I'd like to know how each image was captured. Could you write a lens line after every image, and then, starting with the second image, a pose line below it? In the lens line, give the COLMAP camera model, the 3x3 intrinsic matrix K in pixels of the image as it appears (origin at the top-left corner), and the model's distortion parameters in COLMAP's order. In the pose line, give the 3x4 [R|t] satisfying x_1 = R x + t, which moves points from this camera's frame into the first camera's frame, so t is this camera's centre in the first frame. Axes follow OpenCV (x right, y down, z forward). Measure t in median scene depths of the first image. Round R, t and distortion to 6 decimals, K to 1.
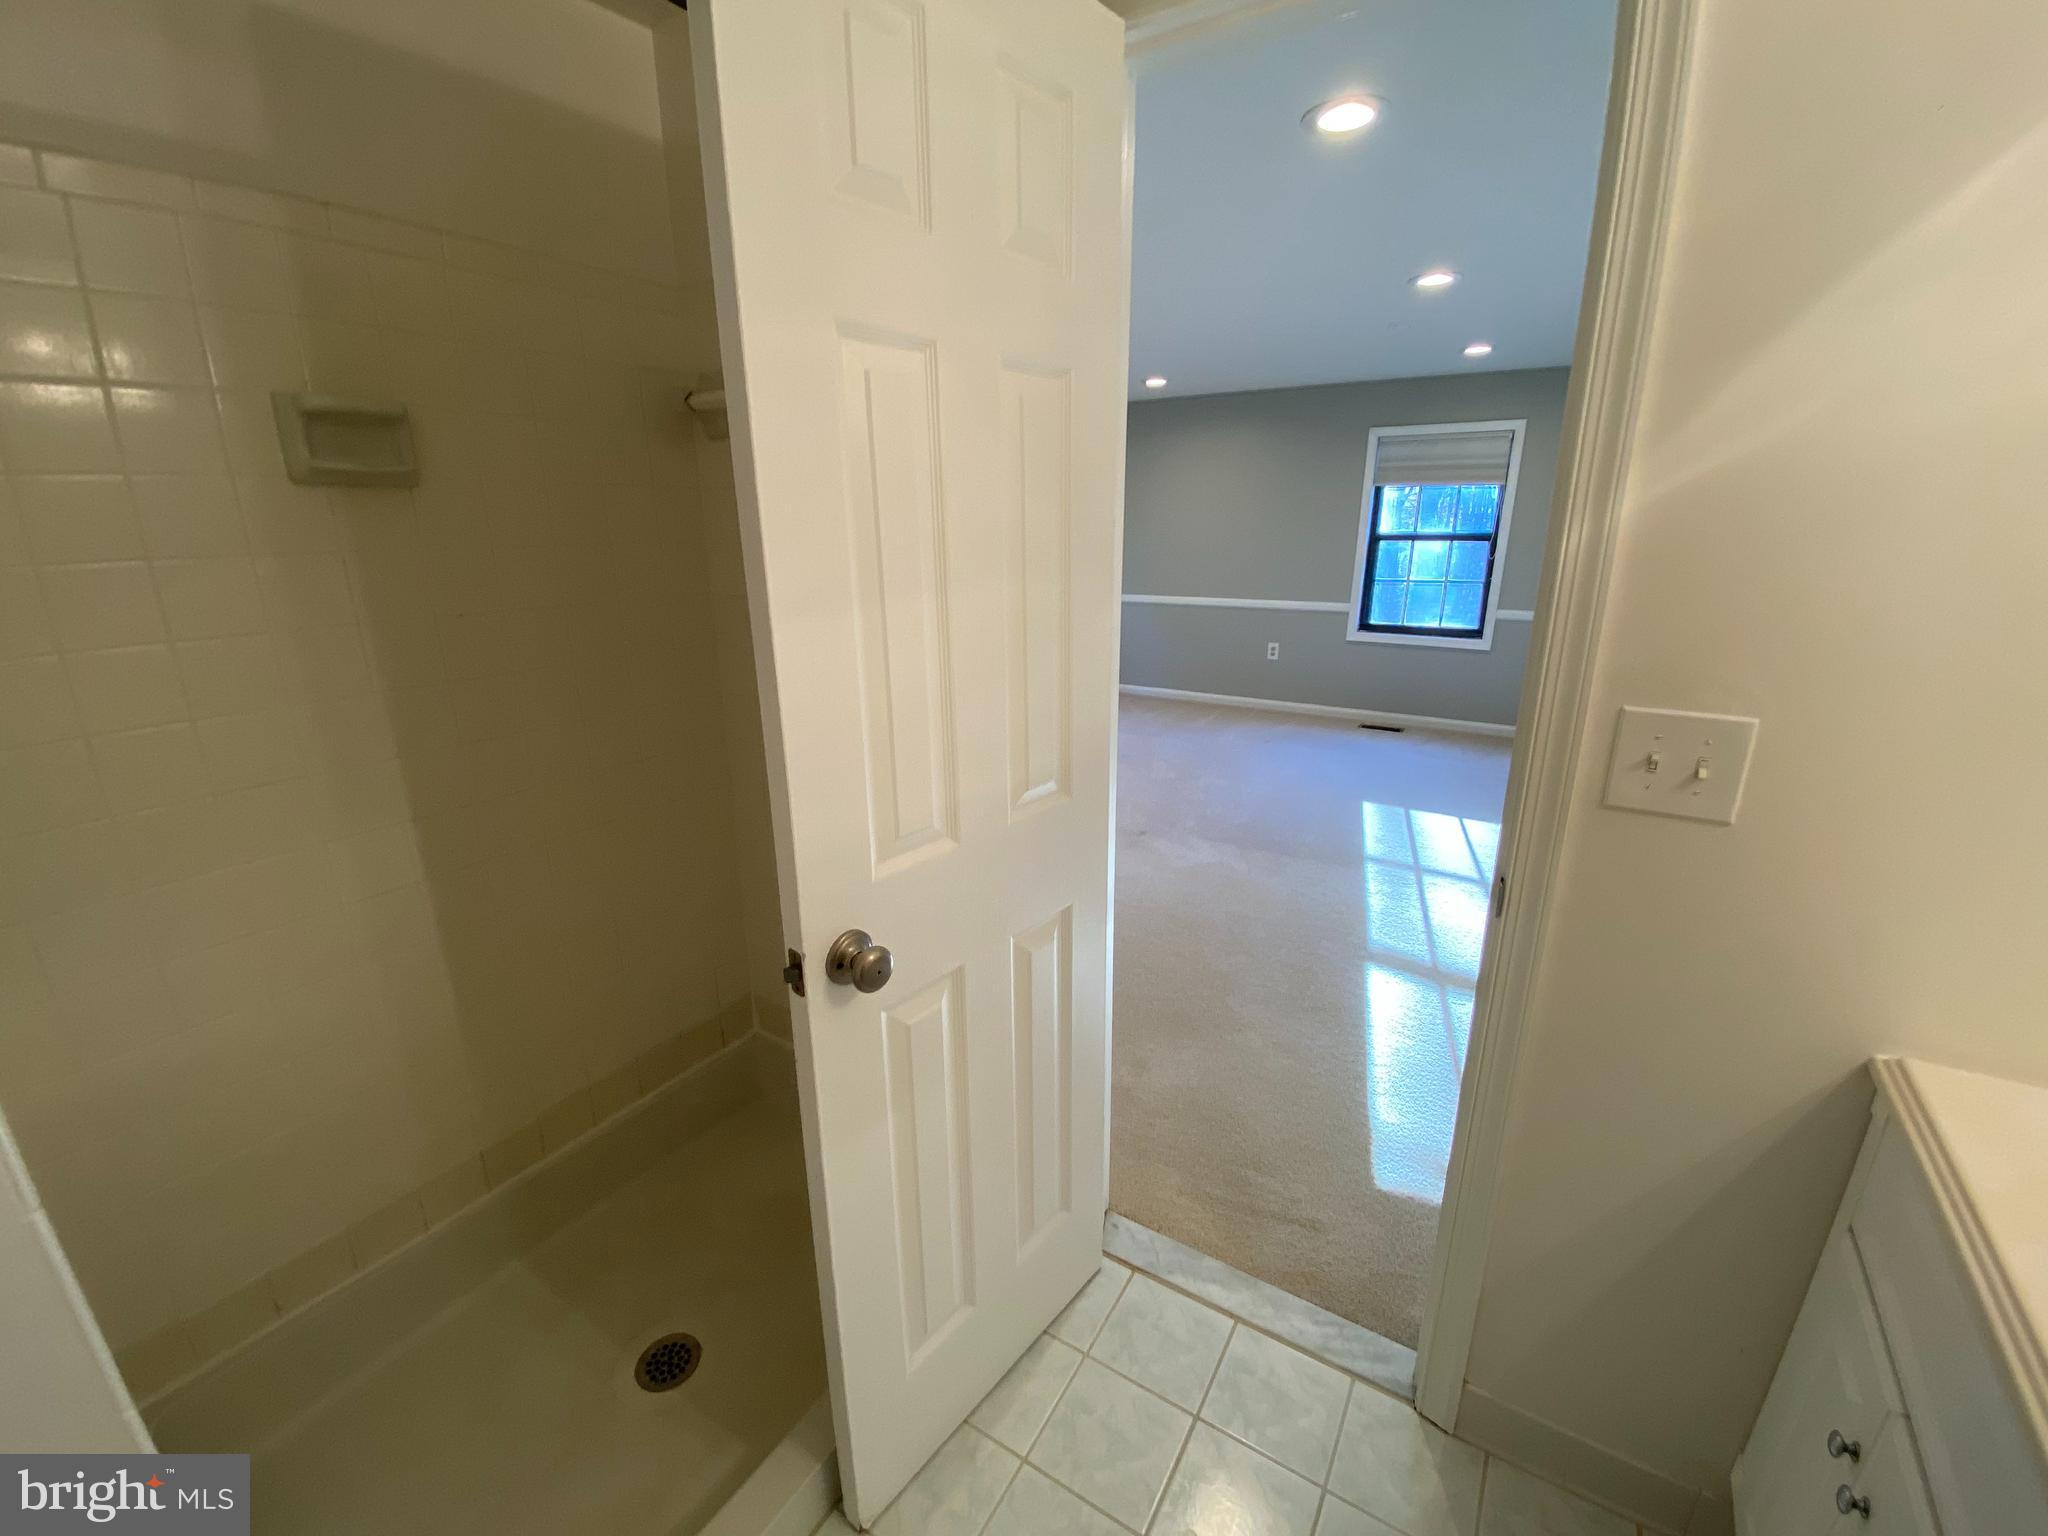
lens RADIAL K [[836.9, 0, 1024.2], [0, 836.9, 764.8], [0, 0, 1]] dist [0.013487, -0.018167]
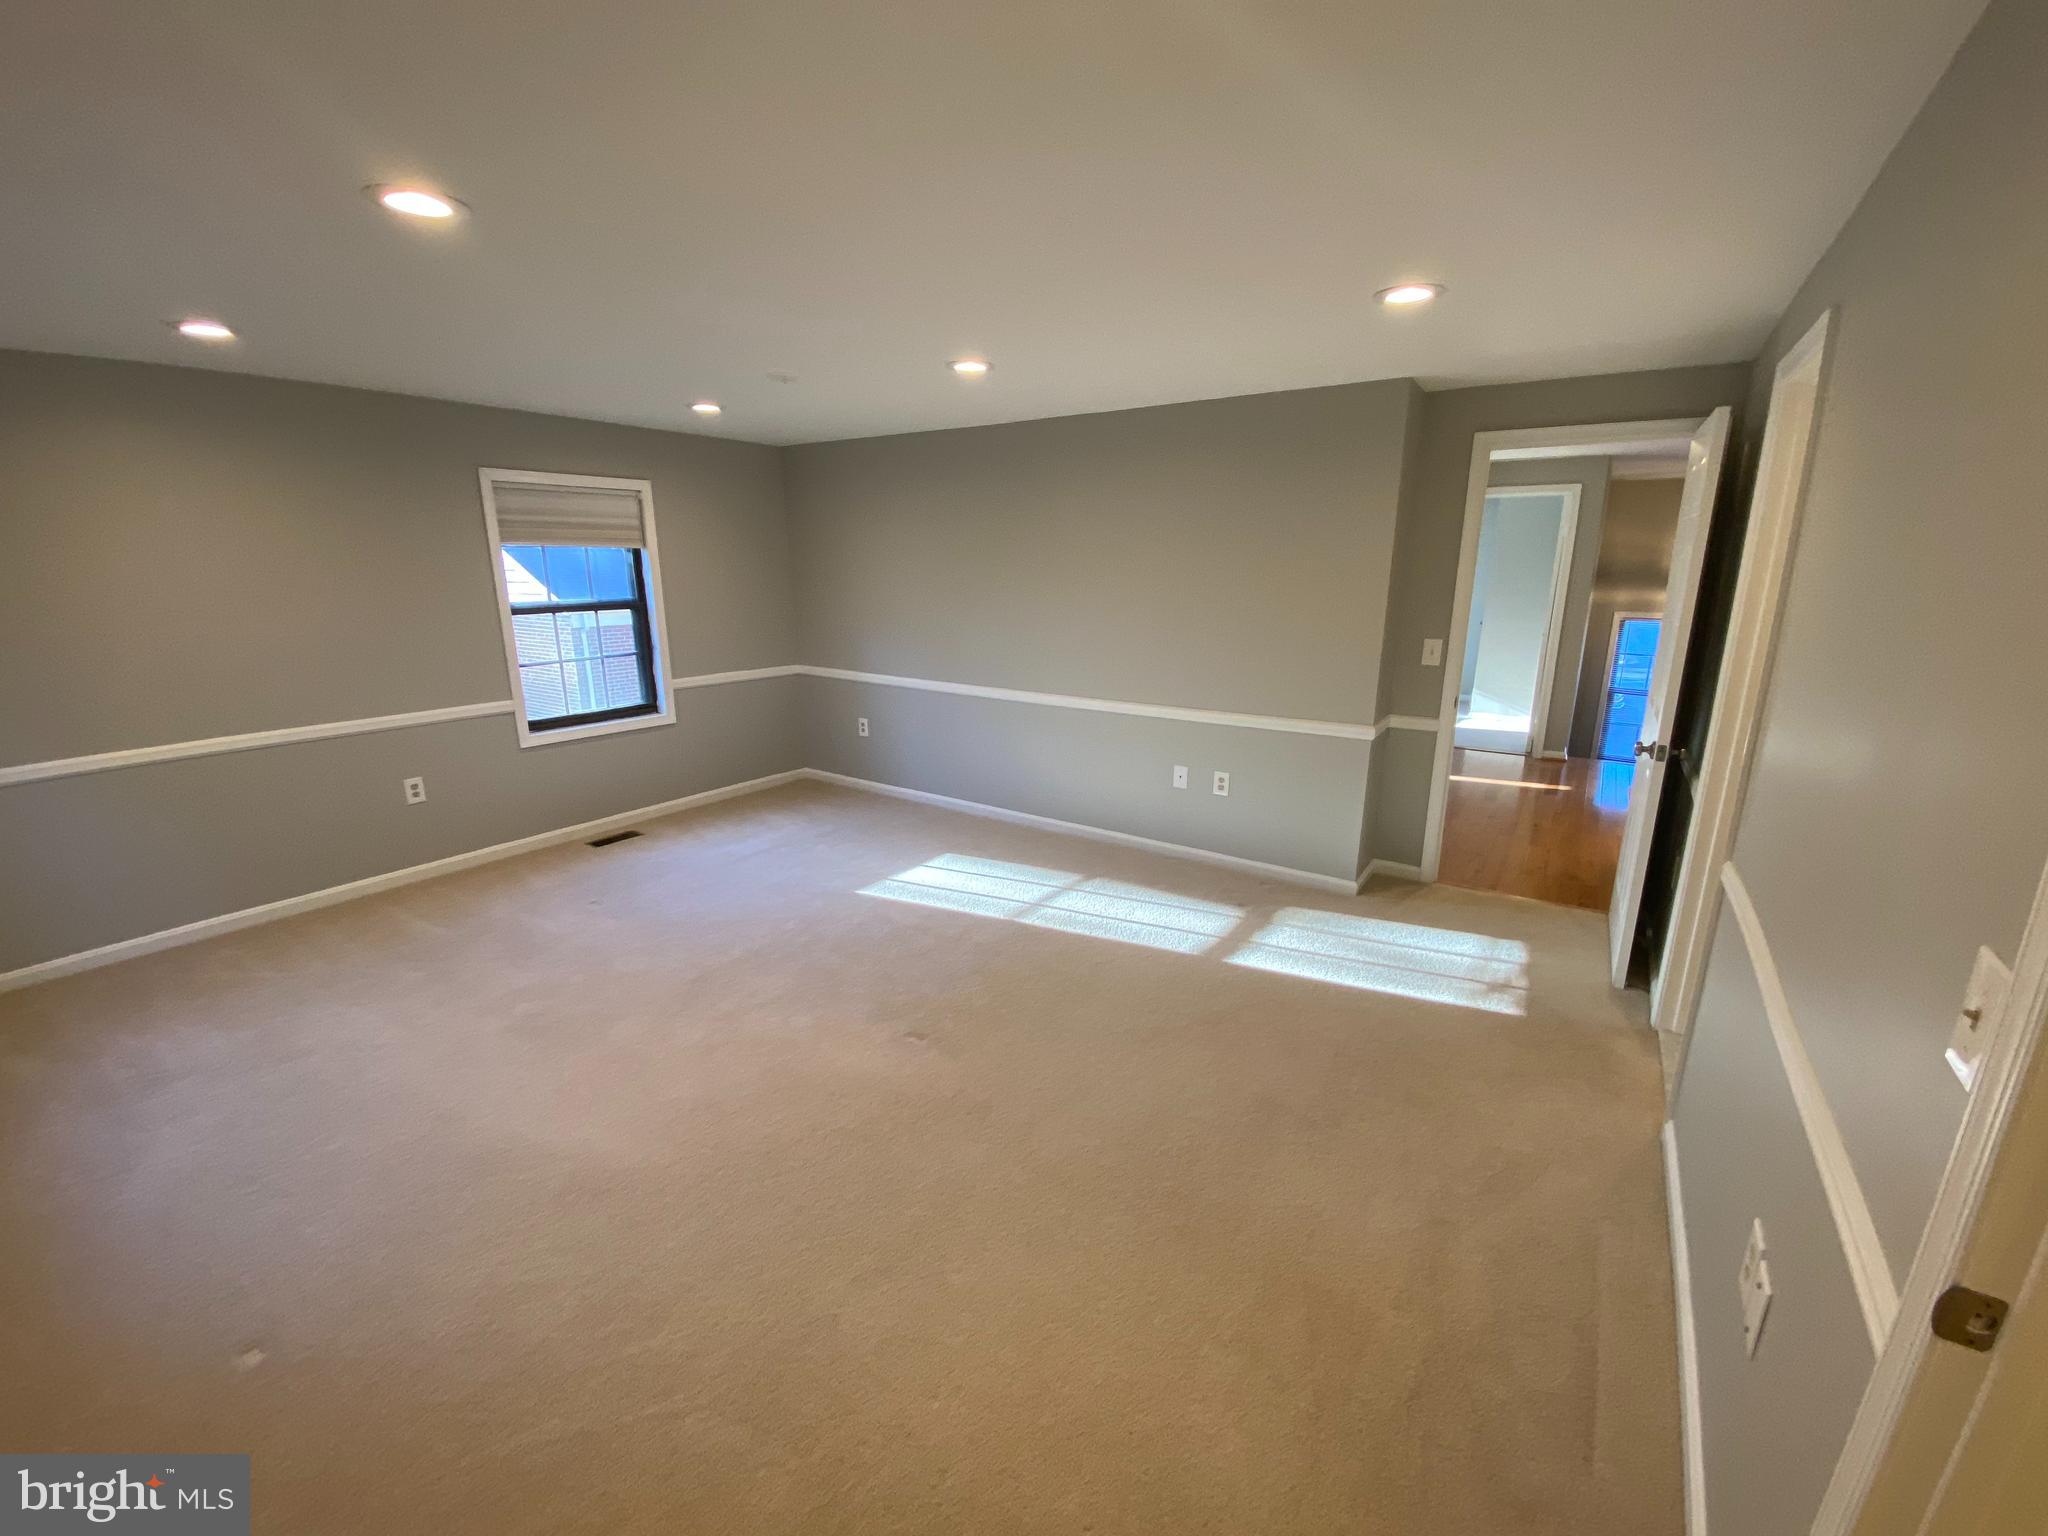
lens RADIAL K [[836.9, 0, 1024.2], [0, 836.9, 764.8], [0, 0, 1]] dist [0.013487, -0.018167]
pose [[0.046644, -0.231774, 0.971651, -0.339508], [0.288075, 0.934503, 0.209084, -0.172884], [-0.956471, 0.270156, 0.110357, 0.529423]]
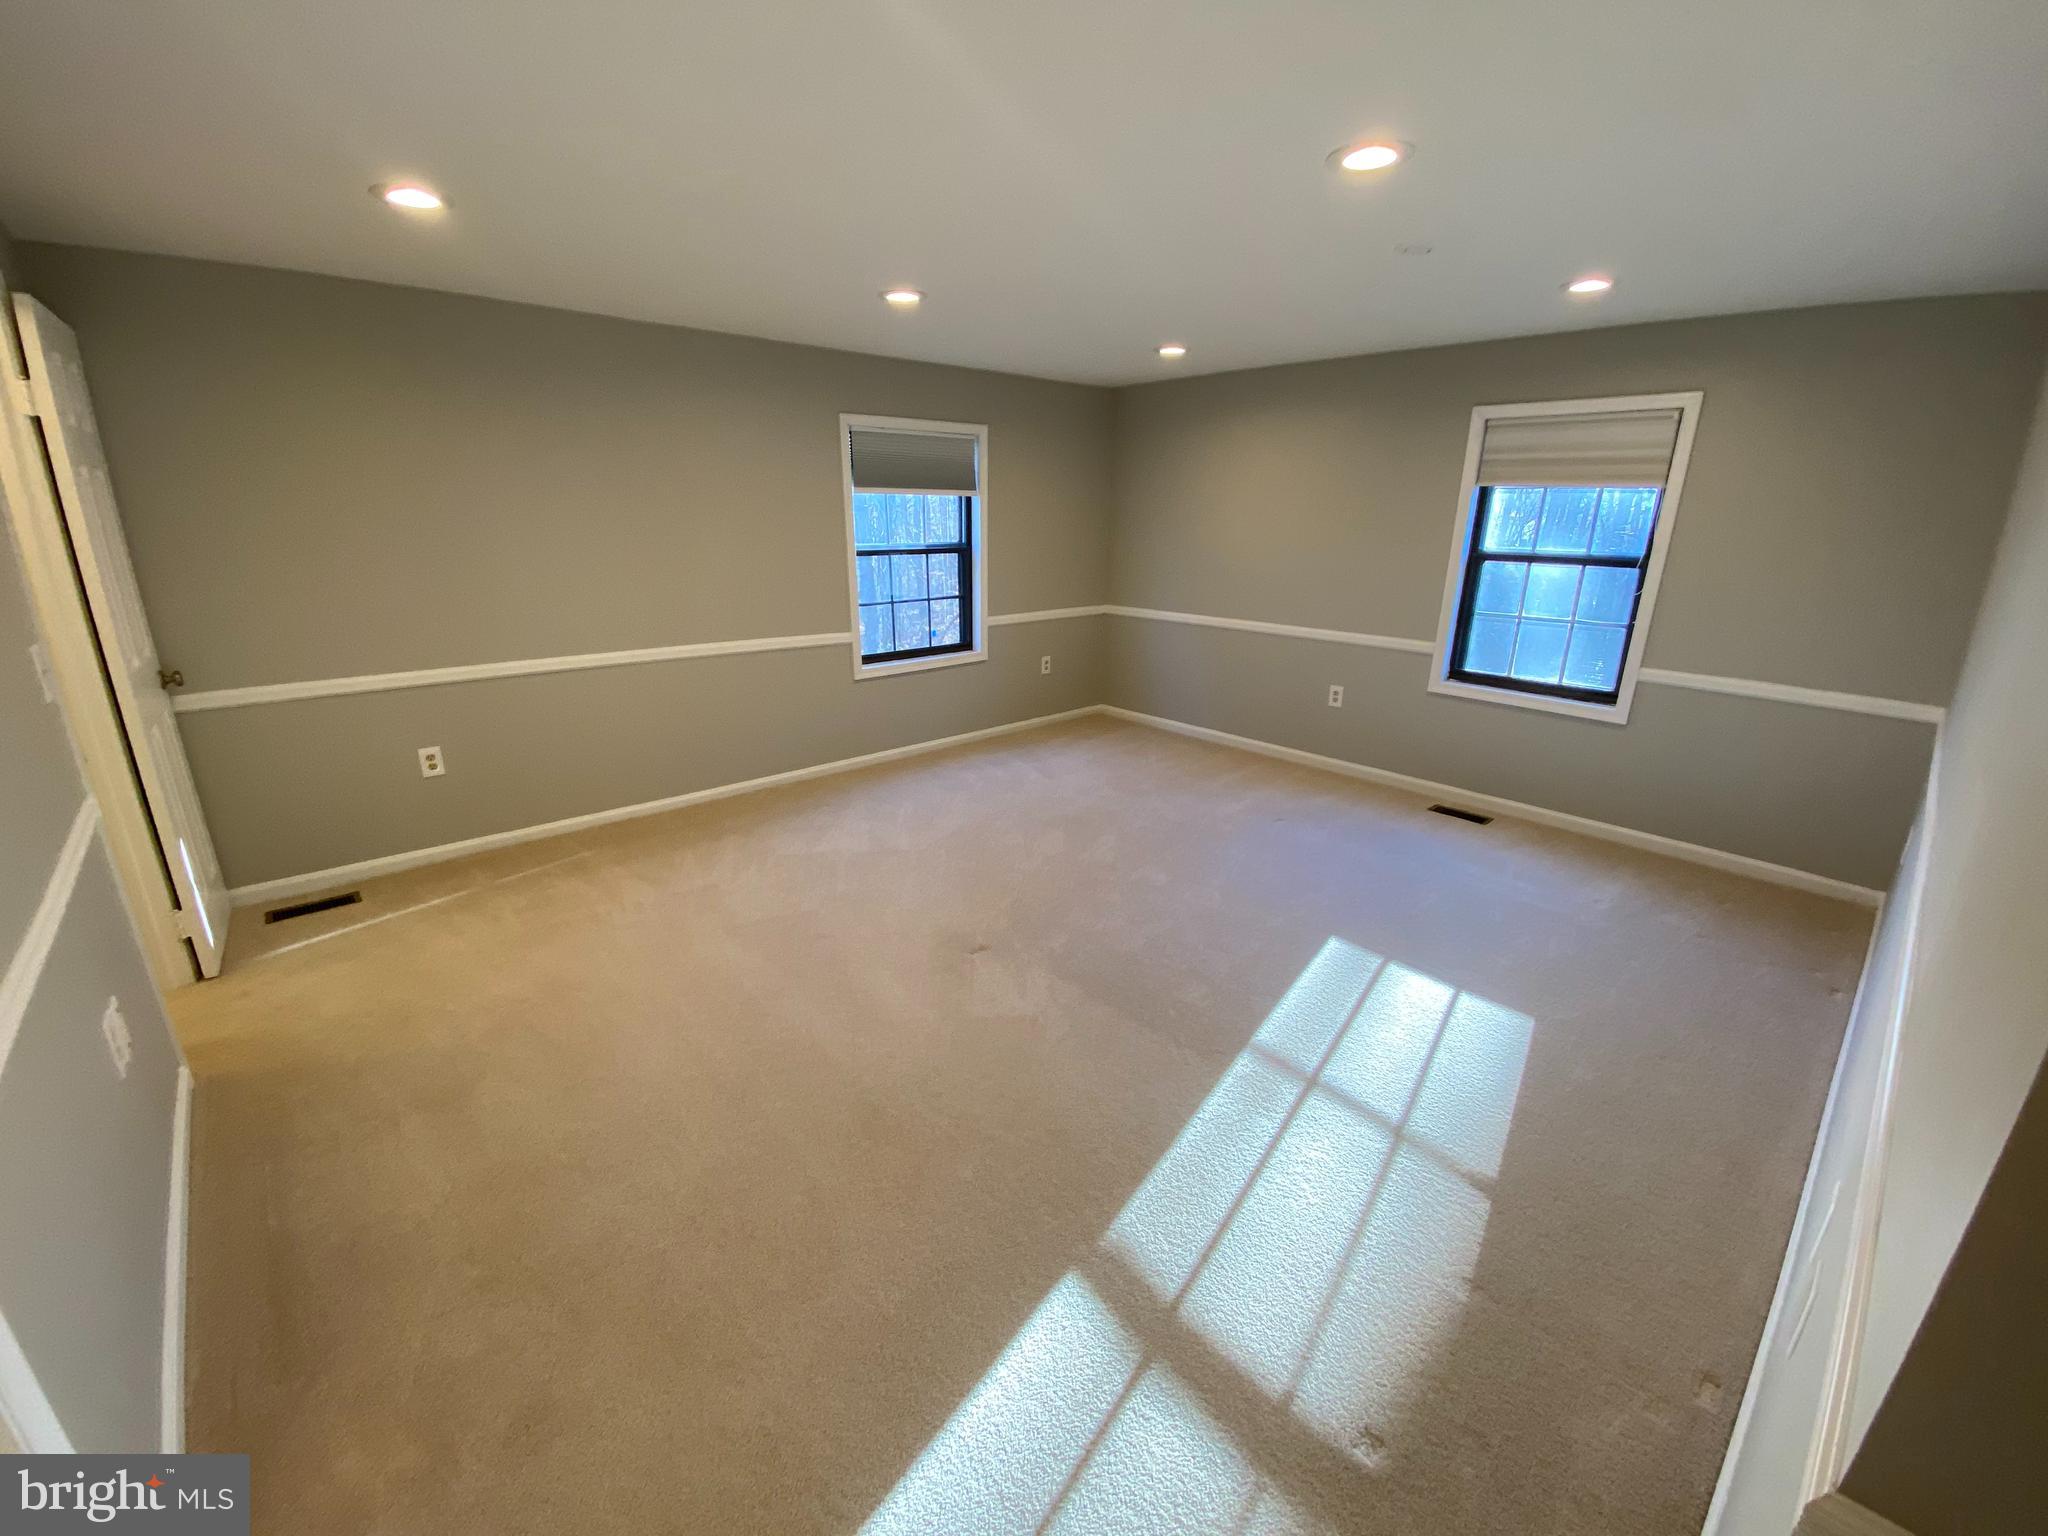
lens RADIAL K [[847.2, 0, 1031.0], [0, 847.2, 756.7], [0, 0, 1]] dist [0.010636, -0.000075]
pose [[0.966726, 0.092684, -0.238435, 0.245386], [-0.092246, 0.995651, 0.013022, -0.072197], [0.238605, 0.009406, 0.971071, 0.190613]]
